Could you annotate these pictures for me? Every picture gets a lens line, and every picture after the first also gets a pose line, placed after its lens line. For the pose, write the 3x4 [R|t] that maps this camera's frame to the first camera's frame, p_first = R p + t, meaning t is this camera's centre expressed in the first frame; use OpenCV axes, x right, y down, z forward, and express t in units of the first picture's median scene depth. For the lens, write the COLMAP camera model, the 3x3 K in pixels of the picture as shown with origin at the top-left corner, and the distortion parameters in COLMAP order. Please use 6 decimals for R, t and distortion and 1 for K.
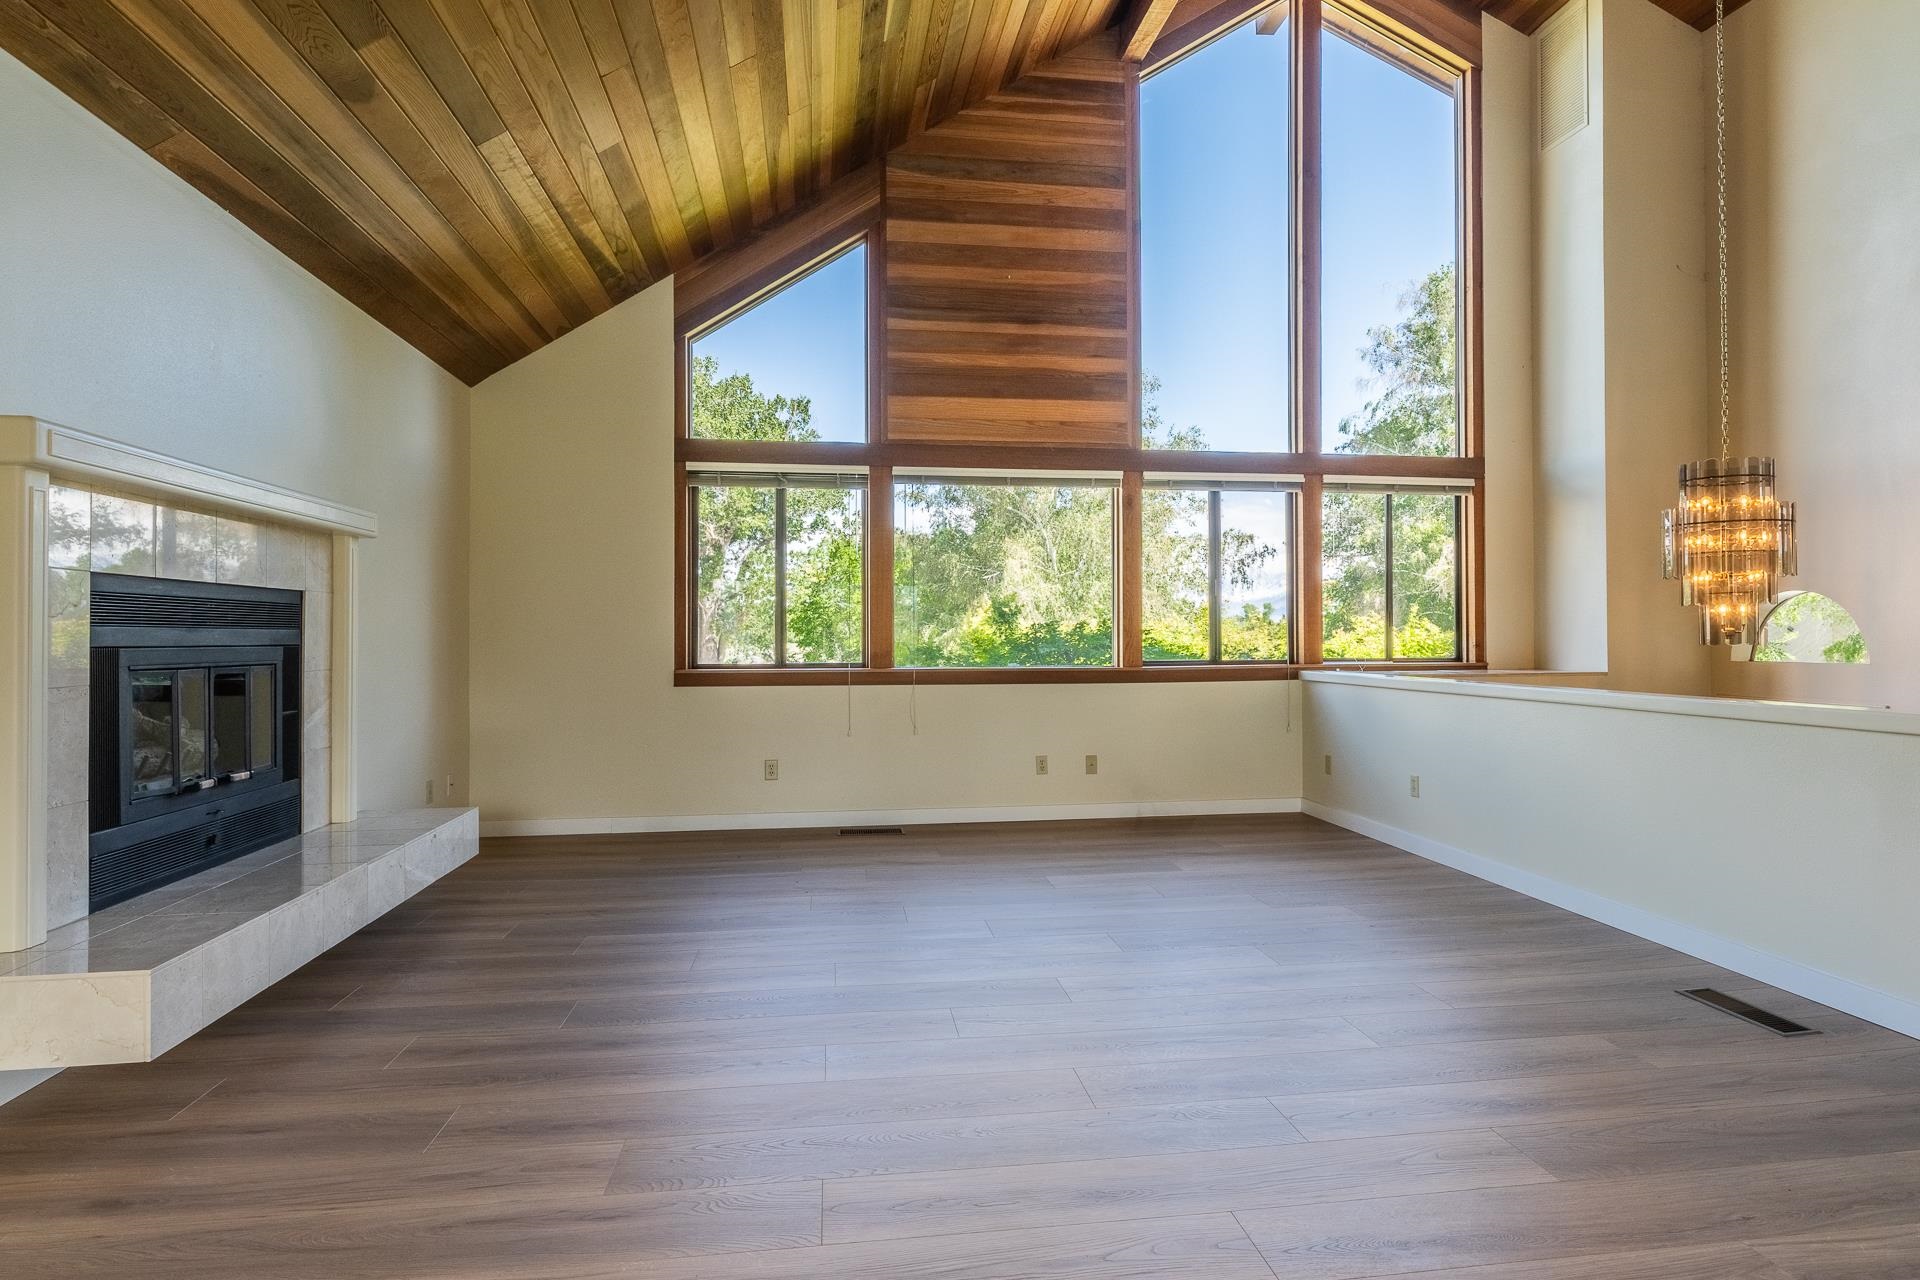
lens RADIAL K [[1012.2, 0, 982.8], [0, 1012.2, 625.0], [0, 0, 1]] dist [-0.000623, -0.001574]
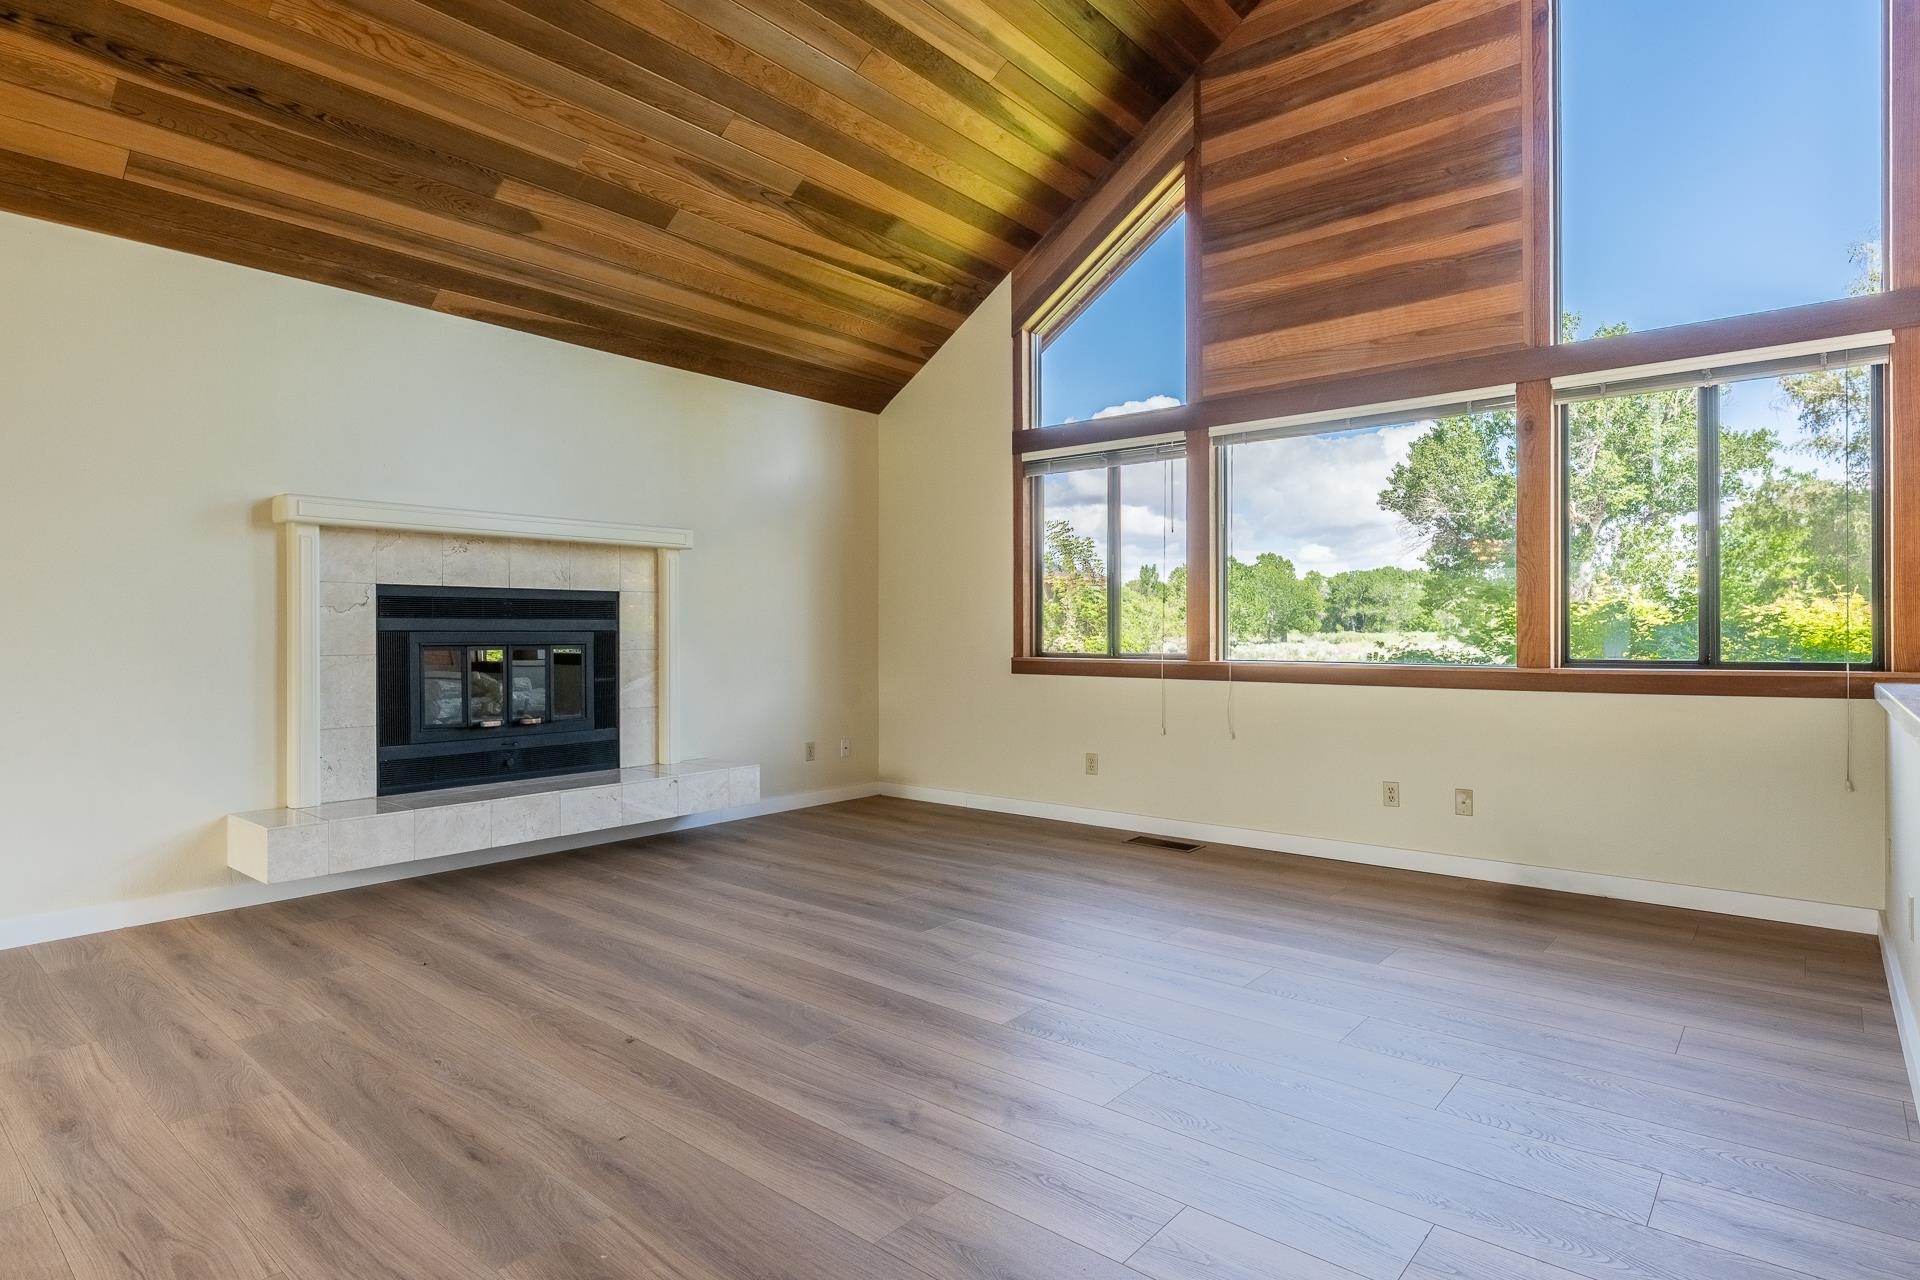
lens RADIAL K [[1012.2, 0, 996.3], [0, 1012.2, 629.8], [0, 0, 1]] dist [-0.000623, -0.001574]
pose [[0.674533, -0.000245, -0.738245, 0.426165], [0.009444, 0.999921, 0.008297, 0.007435], [0.738184, -0.012569, 0.674482, 0.282772]]
